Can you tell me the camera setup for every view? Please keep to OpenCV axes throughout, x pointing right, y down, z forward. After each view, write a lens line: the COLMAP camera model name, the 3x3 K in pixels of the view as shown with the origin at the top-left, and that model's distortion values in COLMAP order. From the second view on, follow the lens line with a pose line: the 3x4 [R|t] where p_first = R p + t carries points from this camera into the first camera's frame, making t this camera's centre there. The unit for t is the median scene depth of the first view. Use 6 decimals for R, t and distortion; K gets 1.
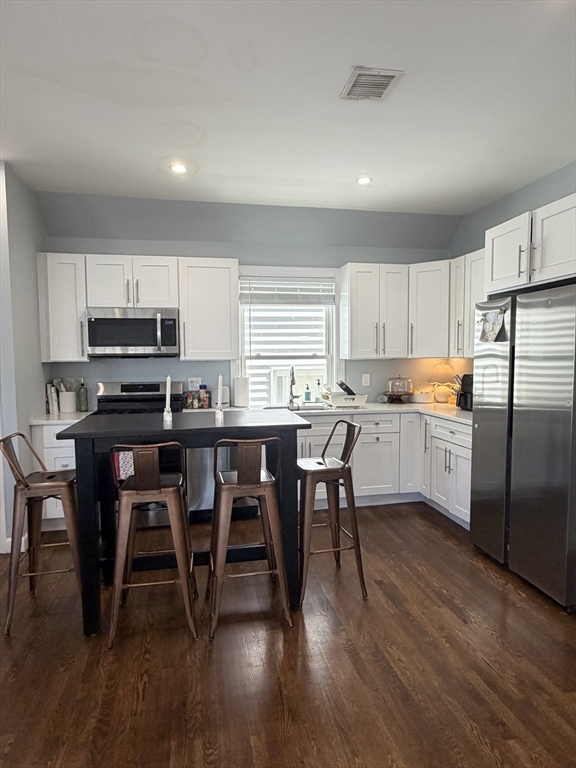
lens RADIAL K [[466.0, 0, 286.5], [0, 466.0, 384.4], [0, 0, 1]] dist [0.001550, 0.000125]
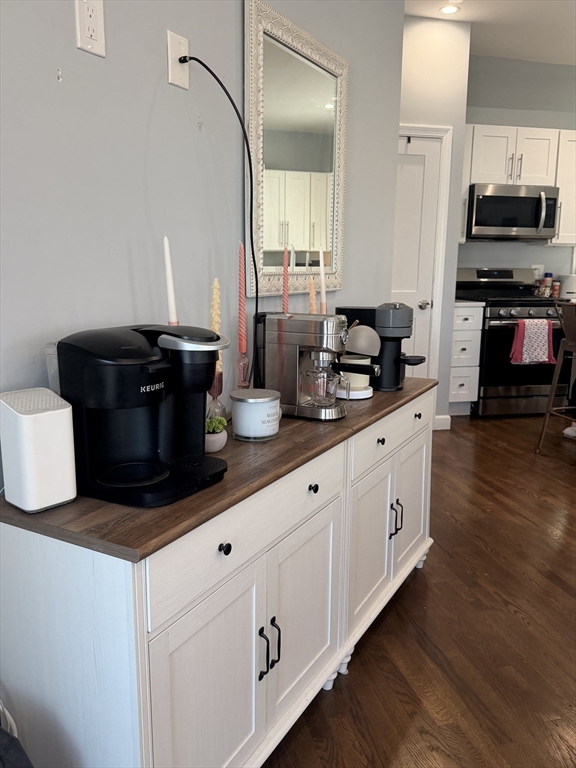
lens RADIAL K [[642.5, 0, 288.6], [0, 642.5, 384.7], [0, 0, 1]] dist [-0.005188, -0.015858]
pose [[0.999757, 0.009127, 0.020081, -0.794281], [-0.011654, 0.991504, 0.129556, 0.069265], [-0.018728, -0.129759, 0.991369, -0.307110]]
